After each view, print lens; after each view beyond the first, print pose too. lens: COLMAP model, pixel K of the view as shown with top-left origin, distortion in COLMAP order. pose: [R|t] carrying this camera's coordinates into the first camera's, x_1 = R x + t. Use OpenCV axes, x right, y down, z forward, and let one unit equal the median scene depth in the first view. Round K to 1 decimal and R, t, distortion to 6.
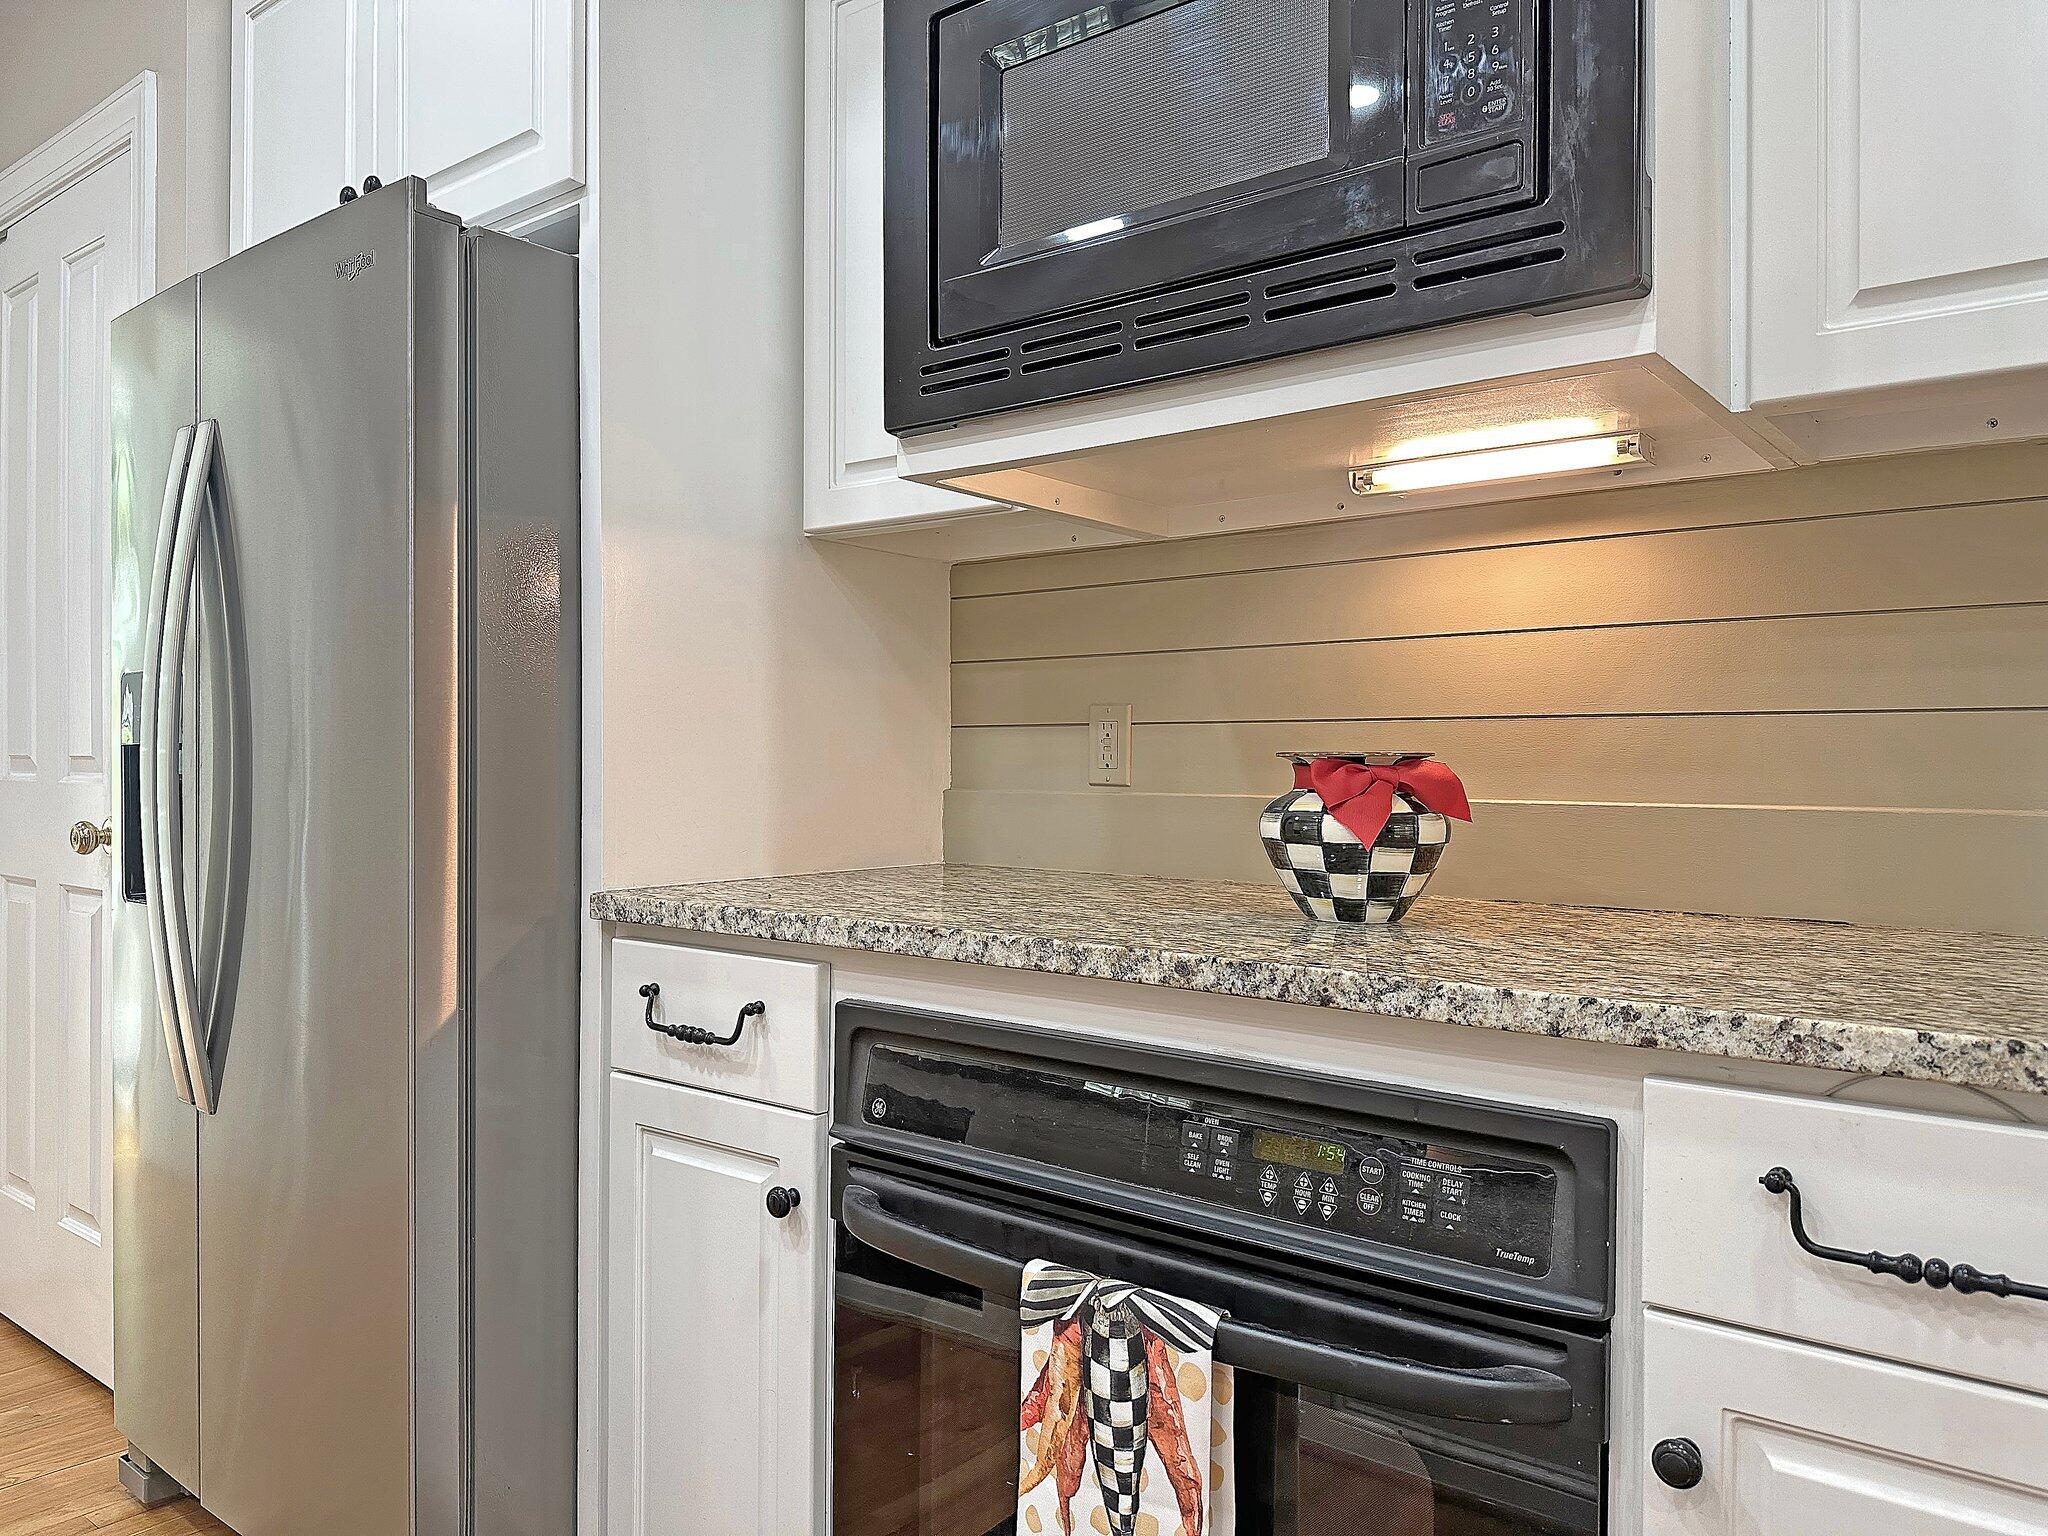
lens RADIAL K [[1445.2, 0, 1030.2], [0, 1445.2, 784.9], [0, 0, 1]] dist [0.008025, -0.028824]
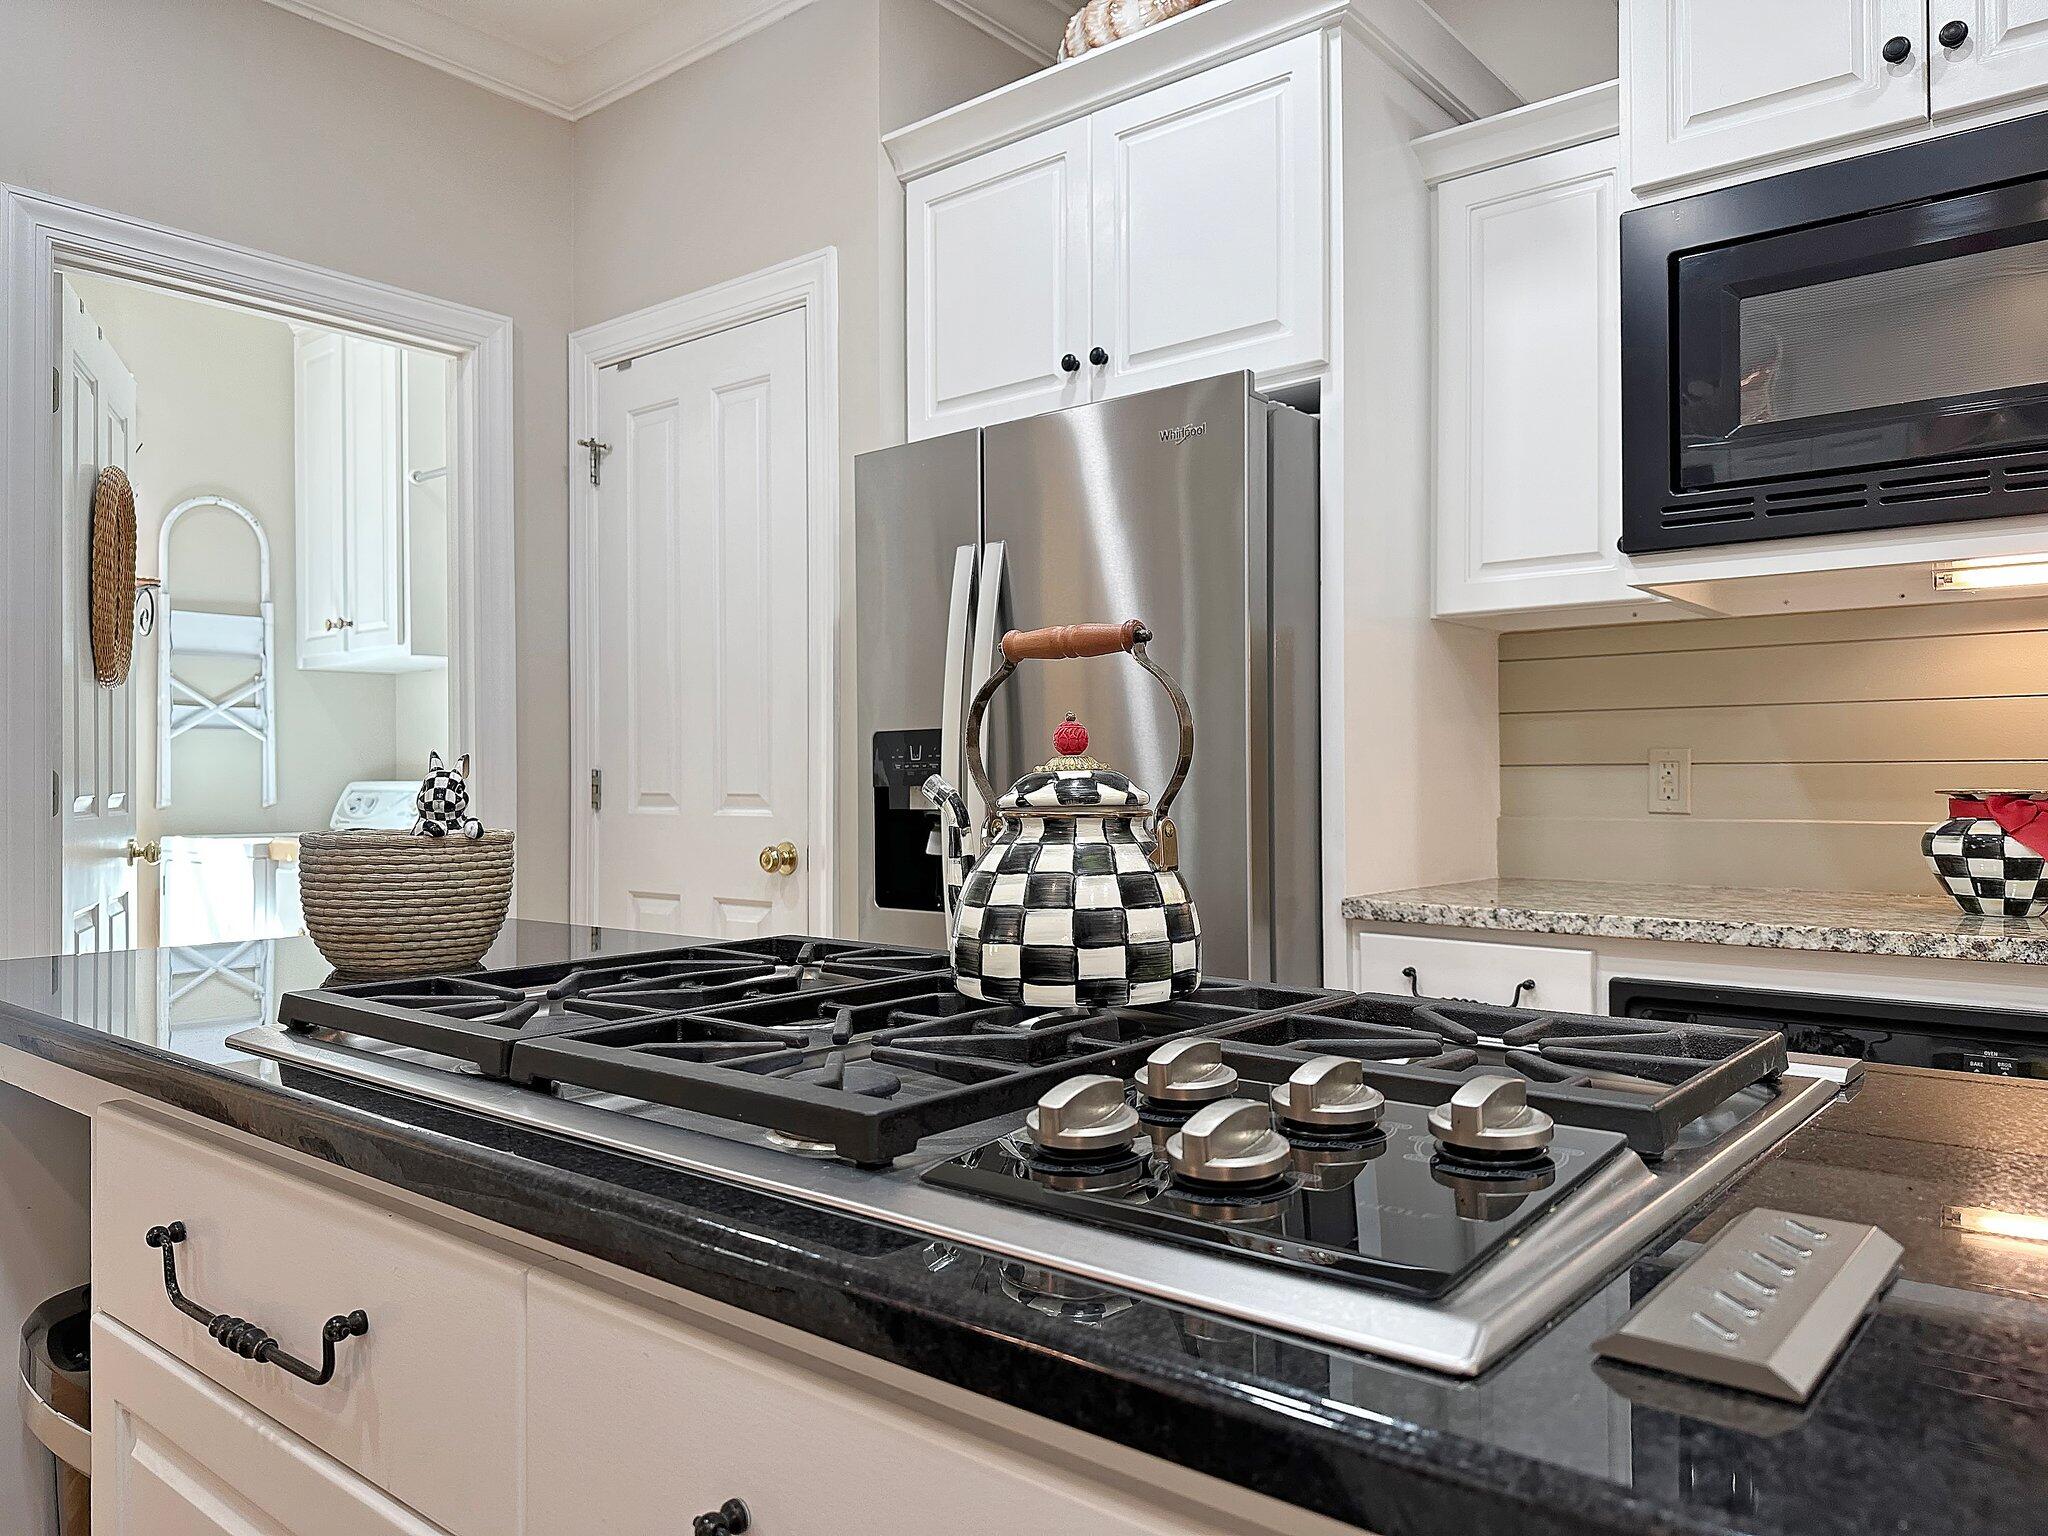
lens RADIAL K [[1445.2, 0, 1012.2], [0, 1445.2, 745.8], [0, 0, 1]] dist [0.008025, -0.028824]
pose [[0.999275, -0.008727, -0.037045, -0.646147], [0.007275, 0.999207, -0.039153, -0.017939], [0.037357, 0.038855, 0.998546, -0.374668]]
